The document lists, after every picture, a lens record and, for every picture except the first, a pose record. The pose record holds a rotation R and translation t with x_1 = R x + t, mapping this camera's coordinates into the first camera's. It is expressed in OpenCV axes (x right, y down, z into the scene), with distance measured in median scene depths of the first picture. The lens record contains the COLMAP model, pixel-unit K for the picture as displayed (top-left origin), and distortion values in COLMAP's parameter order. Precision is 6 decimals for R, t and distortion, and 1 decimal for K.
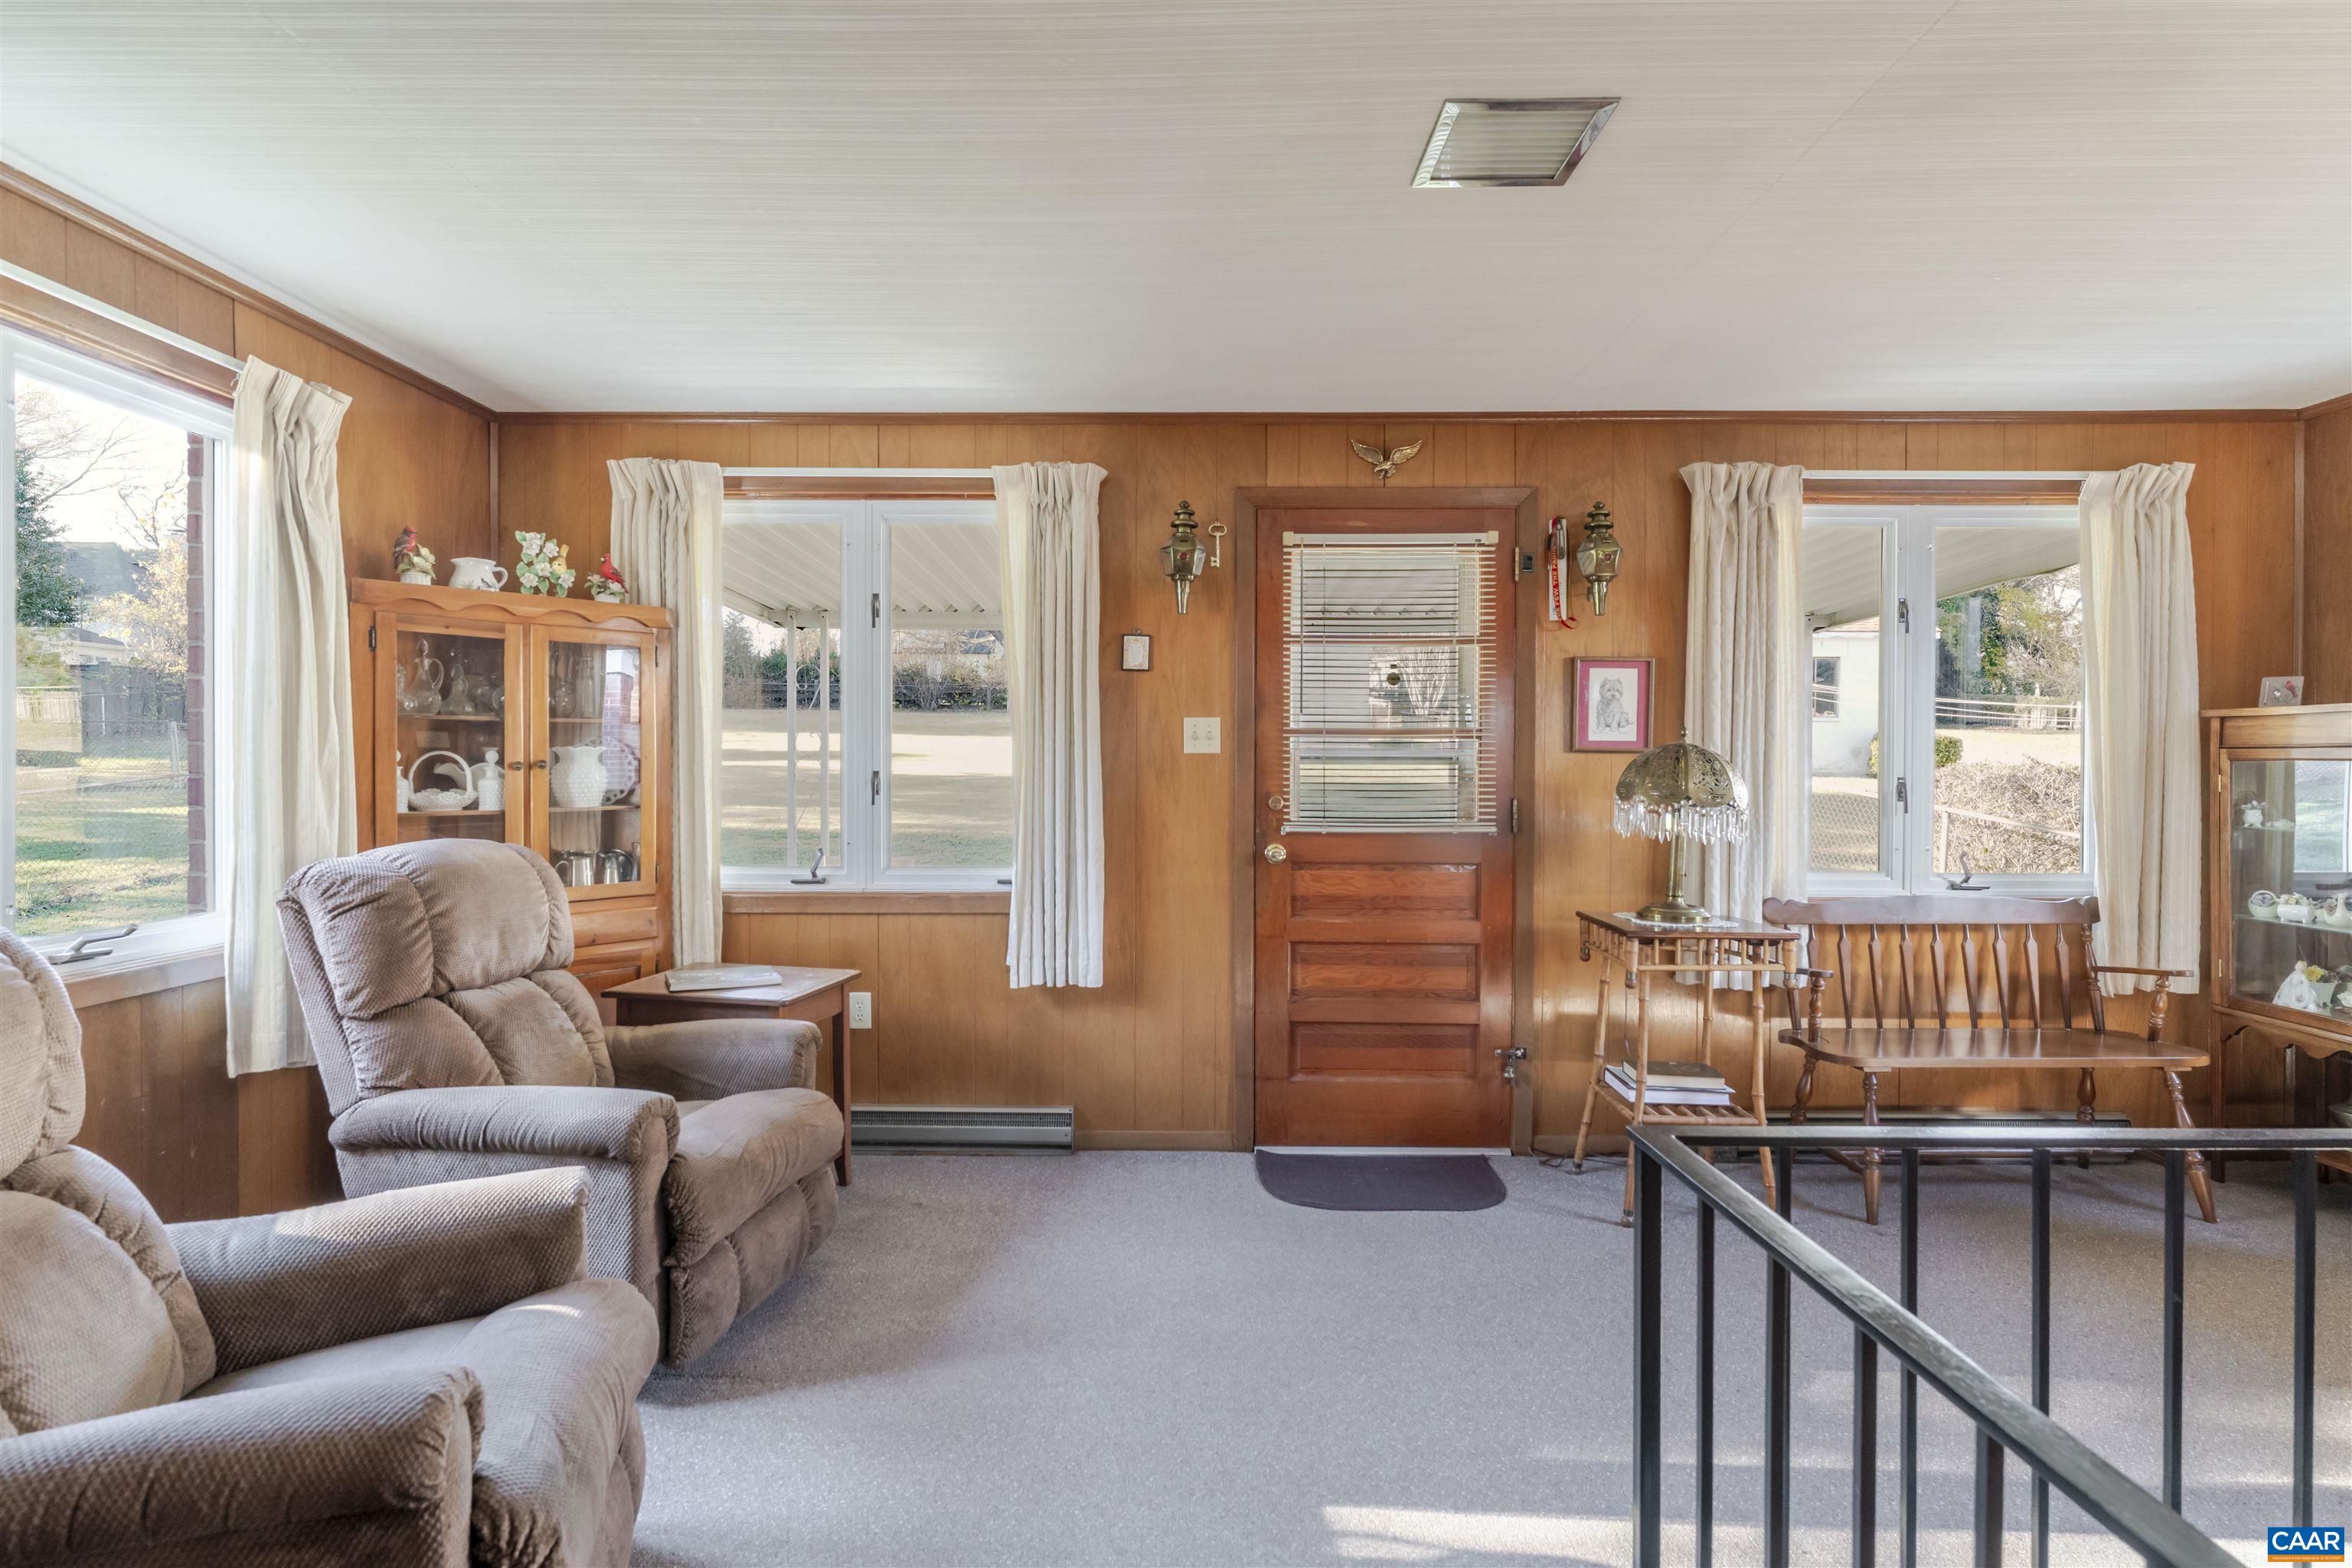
lens RADIAL K [[1216.1, 0, 1175.6], [0, 1216.1, 775.3], [0, 0, 1]] dist [0.000110, -0.000520]
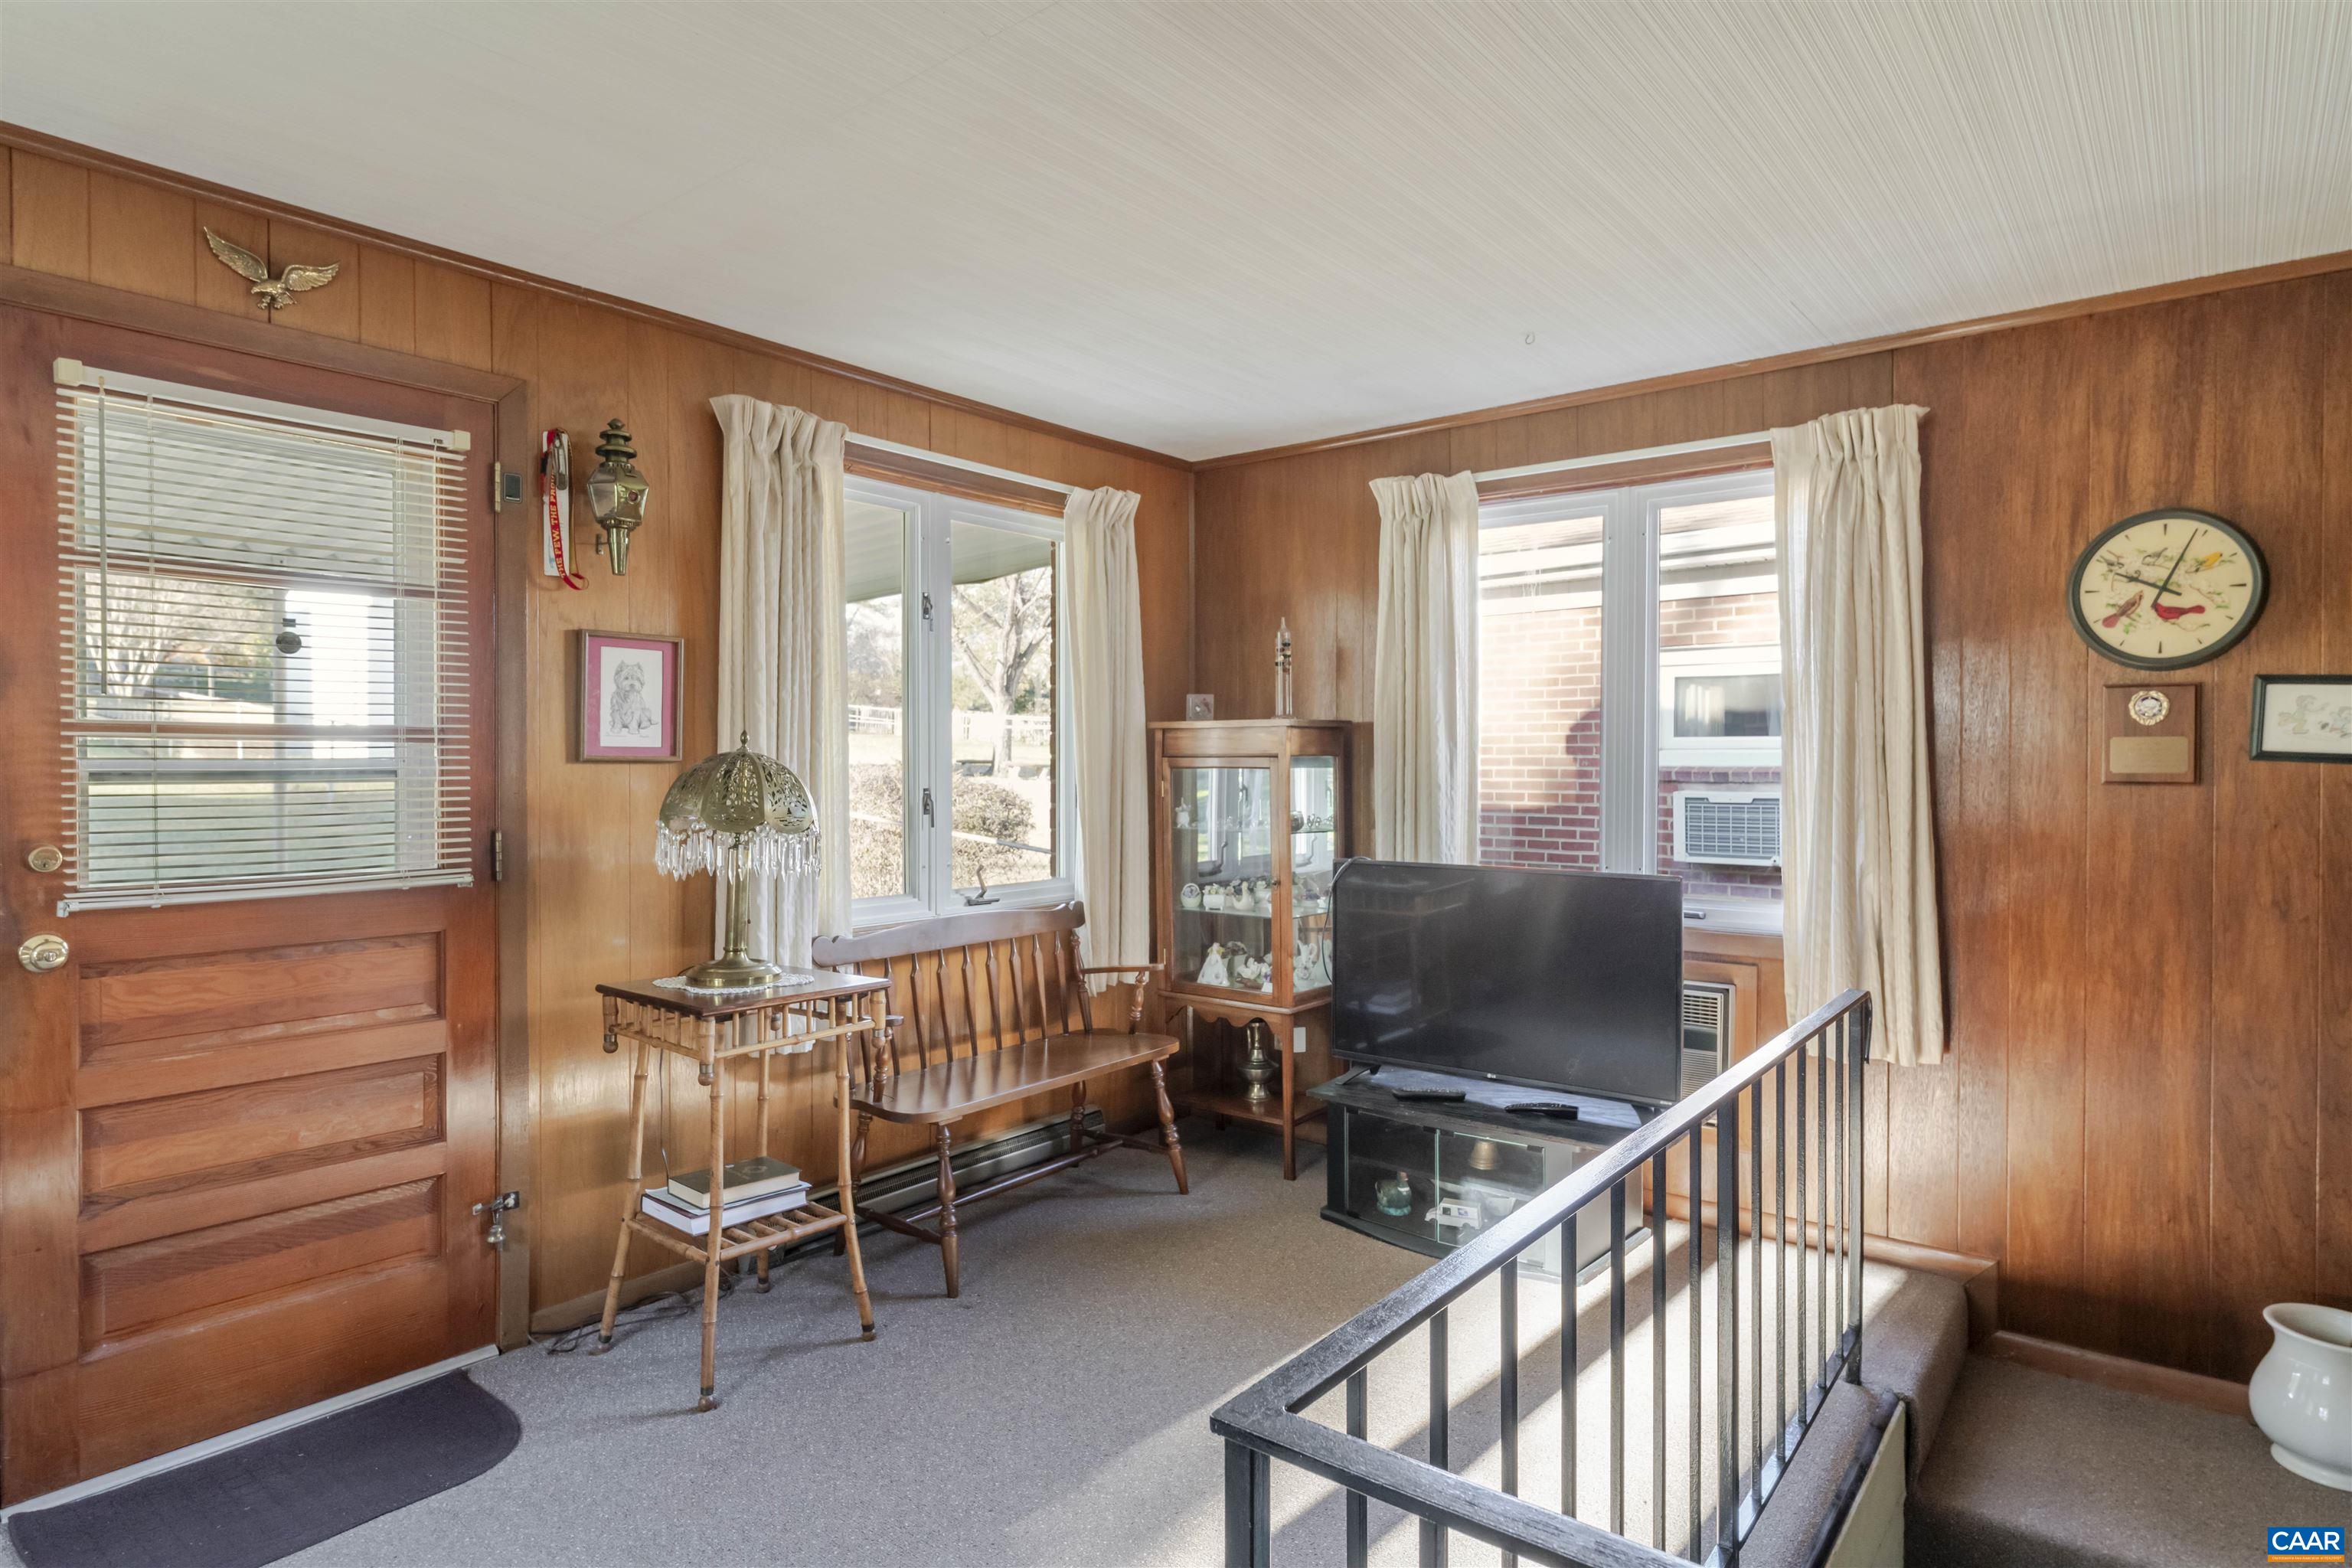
lens RADIAL K [[1302.6, 0, 1173.2], [0, 1302.6, 776.9], [0, 0, 1]] dist [0.000656, 0.000583]
pose [[0.625340, -0.012354, 0.780255, -0.054605], [0.007996, 0.999924, 0.009423, -0.015121], [-0.780312, 0.000346, 0.625391, 0.248572]]
